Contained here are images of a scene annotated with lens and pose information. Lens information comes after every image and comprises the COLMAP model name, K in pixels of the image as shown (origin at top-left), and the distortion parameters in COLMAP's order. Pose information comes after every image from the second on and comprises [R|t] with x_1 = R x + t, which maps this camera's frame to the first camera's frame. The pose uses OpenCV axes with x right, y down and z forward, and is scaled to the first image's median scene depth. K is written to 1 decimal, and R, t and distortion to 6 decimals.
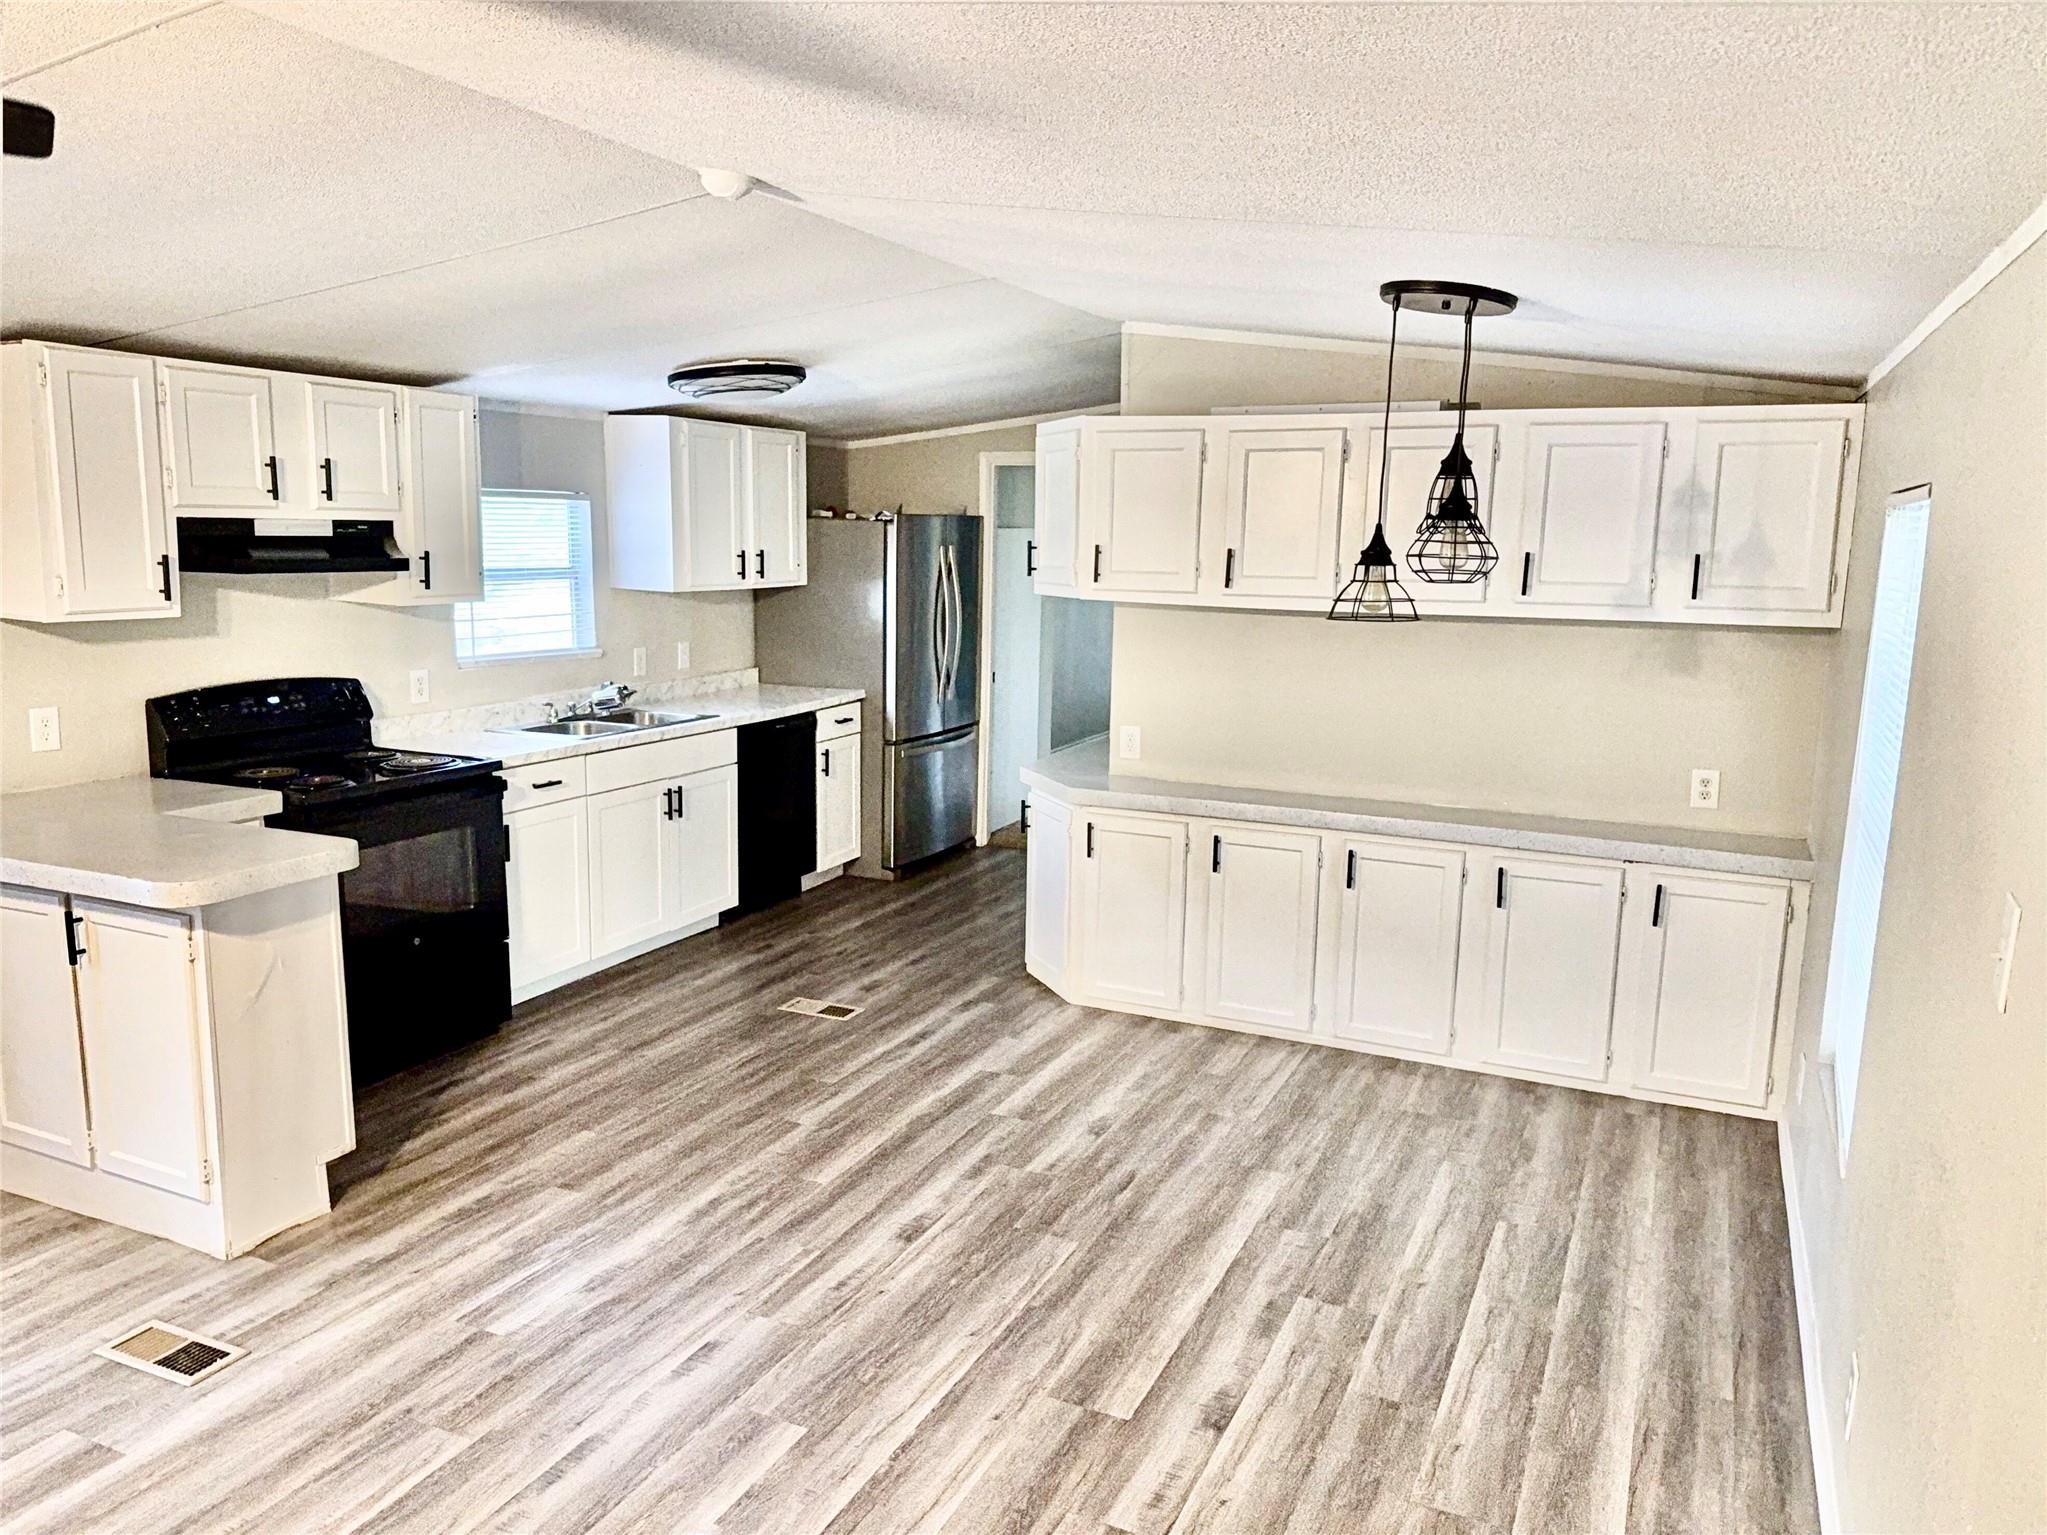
lens RADIAL K [[1453.4, 0, 1019.8], [0, 1453.4, 780.6], [0, 0, 1]] dist [0.157302, -0.306345]
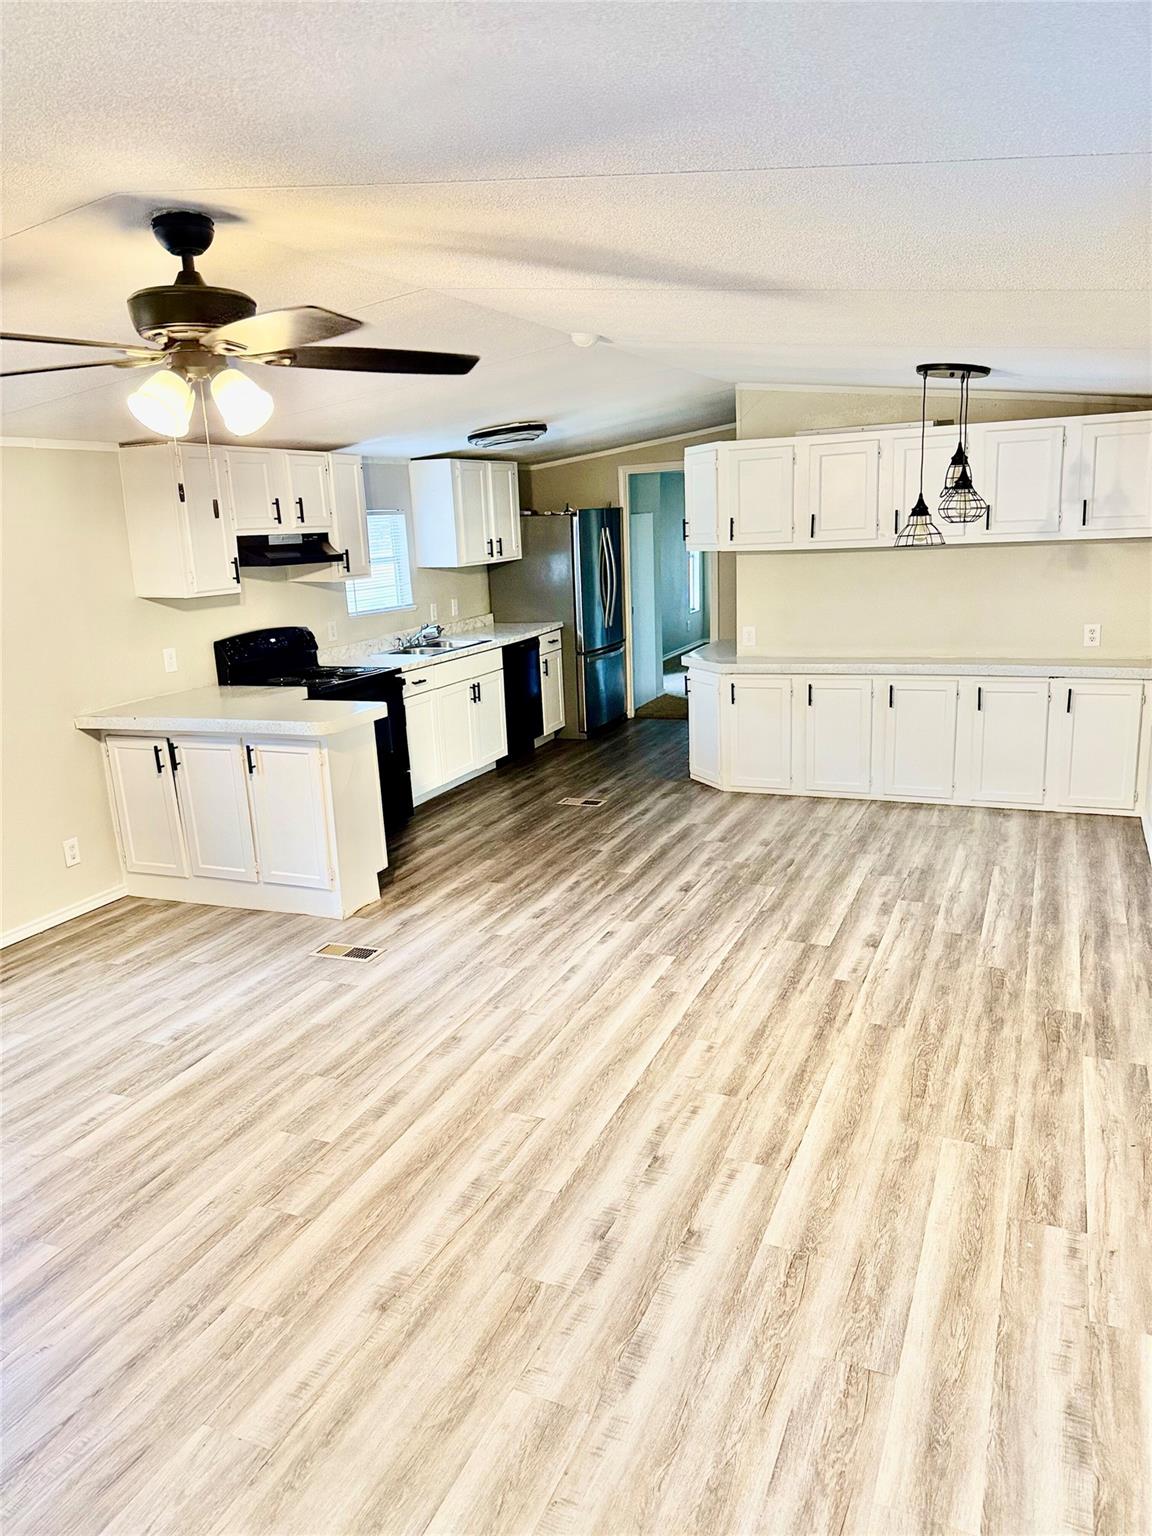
lens RADIAL K [[1065.7, 0, 570.3], [0, 1065.7, 768.7], [0, 0, 1]] dist [0.177940, -0.379079]
pose [[0.997788, -0.066482, 0.000300, -0.171656], [0.066351, 0.996081, 0.058478, 0.048725], [-0.004187, -0.058328, 0.998289, -0.303857]]
